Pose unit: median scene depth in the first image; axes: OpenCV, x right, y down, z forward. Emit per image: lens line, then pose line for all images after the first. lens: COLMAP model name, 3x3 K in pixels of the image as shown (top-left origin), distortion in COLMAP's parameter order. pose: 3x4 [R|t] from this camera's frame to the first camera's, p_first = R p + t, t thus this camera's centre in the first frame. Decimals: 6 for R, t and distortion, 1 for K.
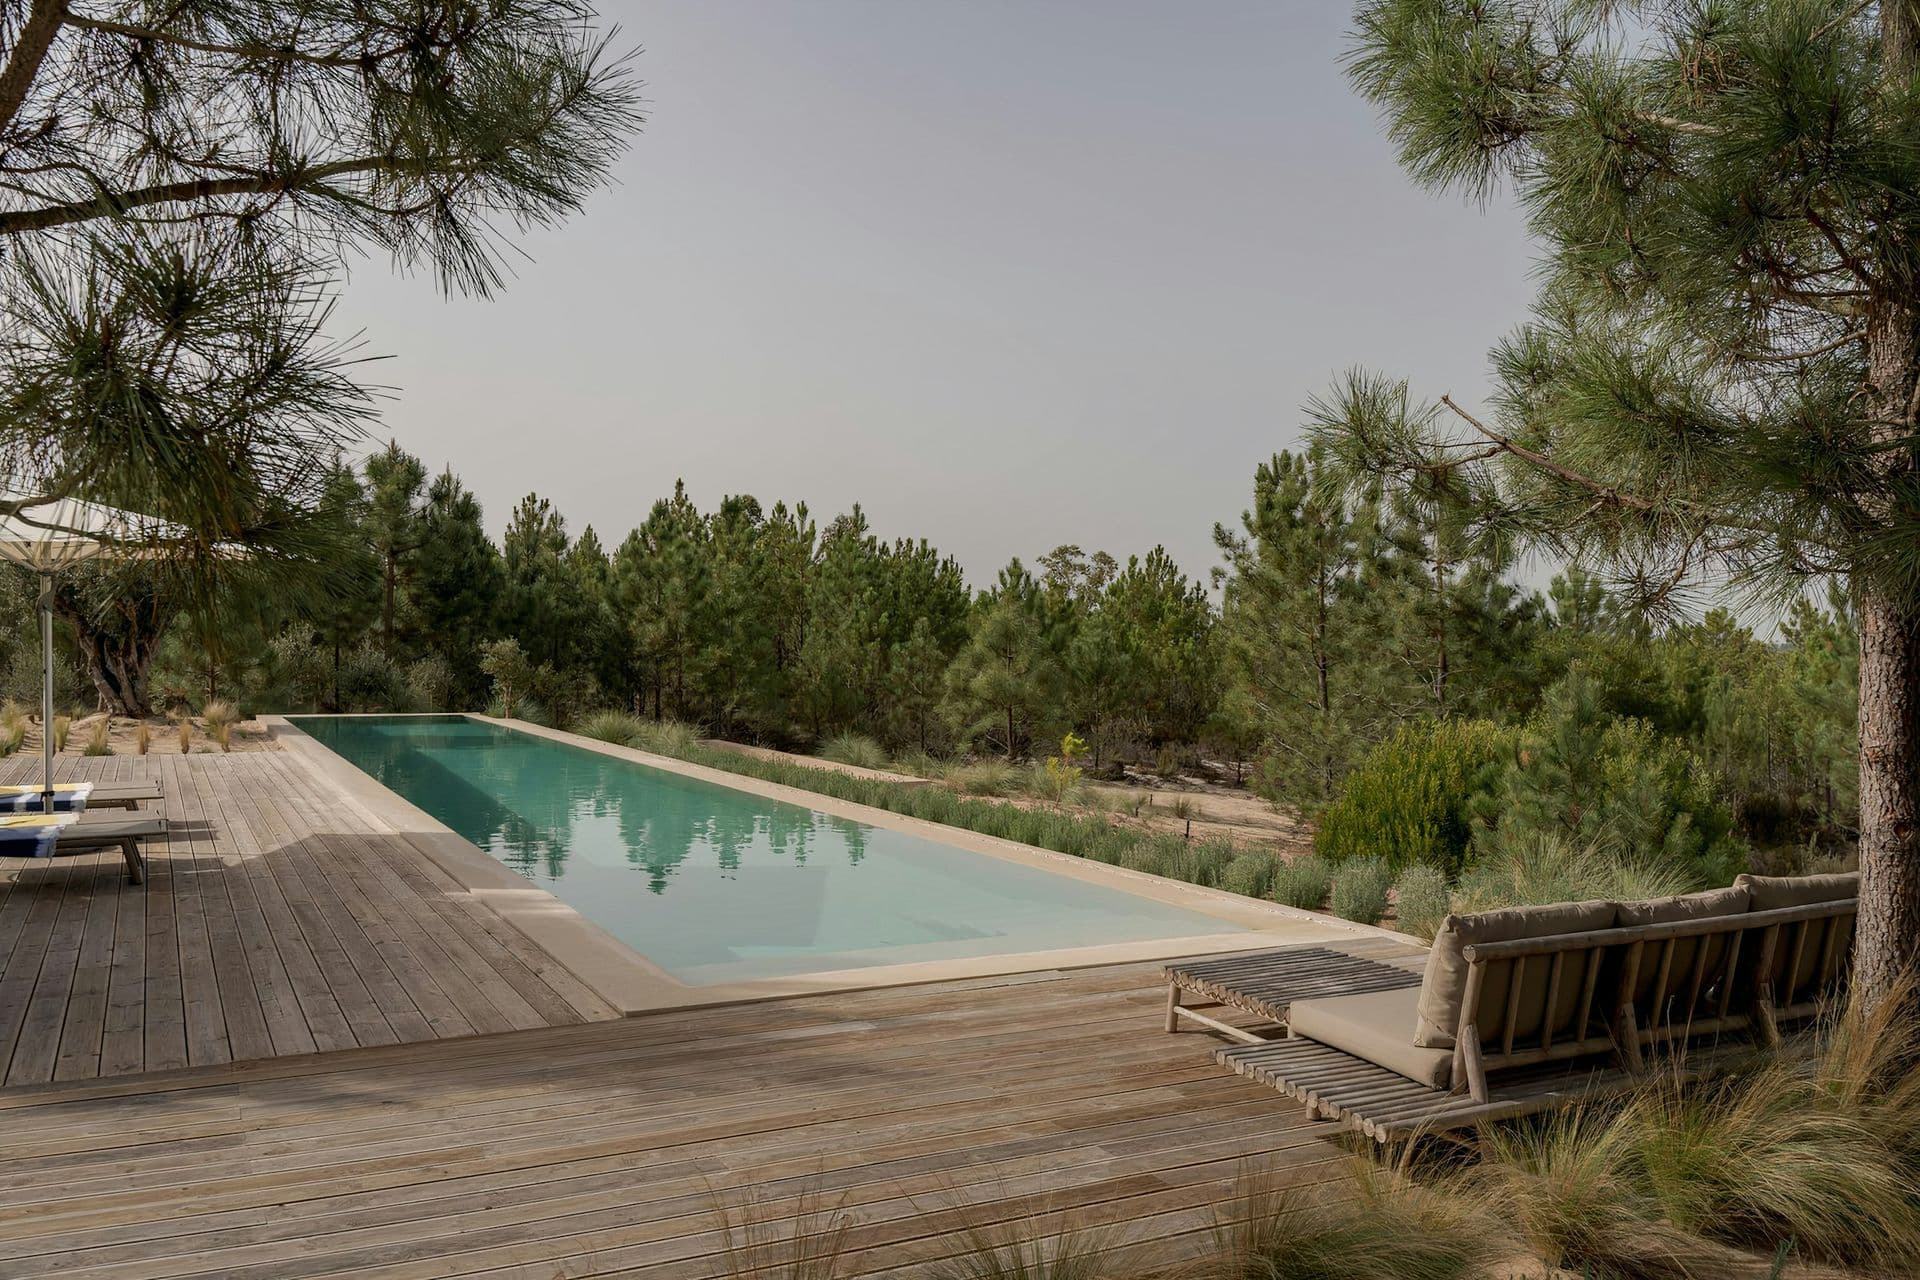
lens RADIAL K [[1528.5, 0, 985.7], [0, 1528.5, 640.6], [0, 0, 1]] dist [-0.007215, -0.005008]
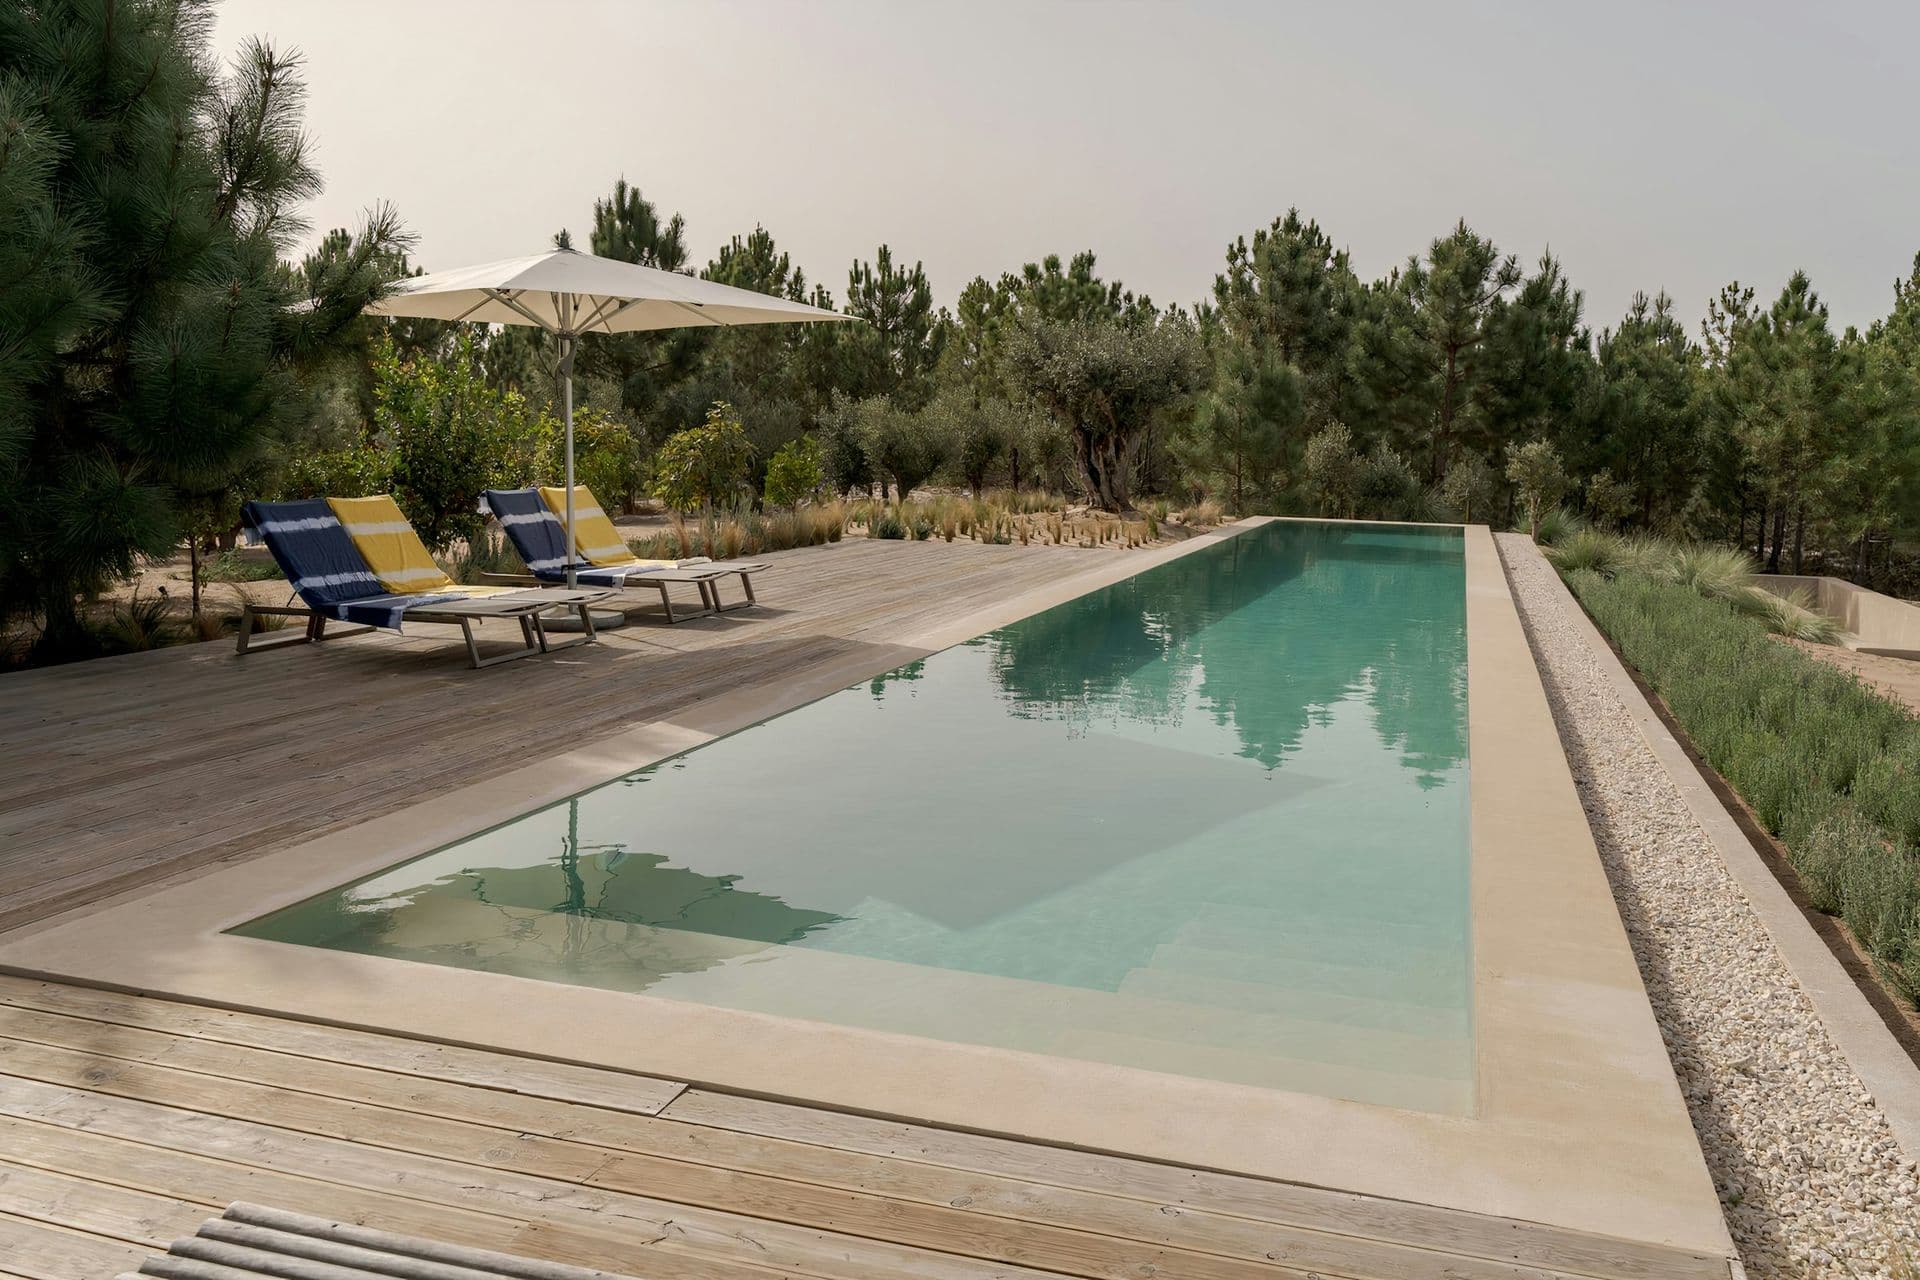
lens RADIAL K [[1528.5, 0, 985.7], [0, 1528.5, 640.6], [0, 0, 1]] dist [-0.007215, -0.005008]
pose [[0.693815, 0.101577, -0.712954, 0.081282], [-0.015878, 0.991920, 0.125871, 0.005871], [0.719978, -0.076011, 0.689822, 0.150832]]
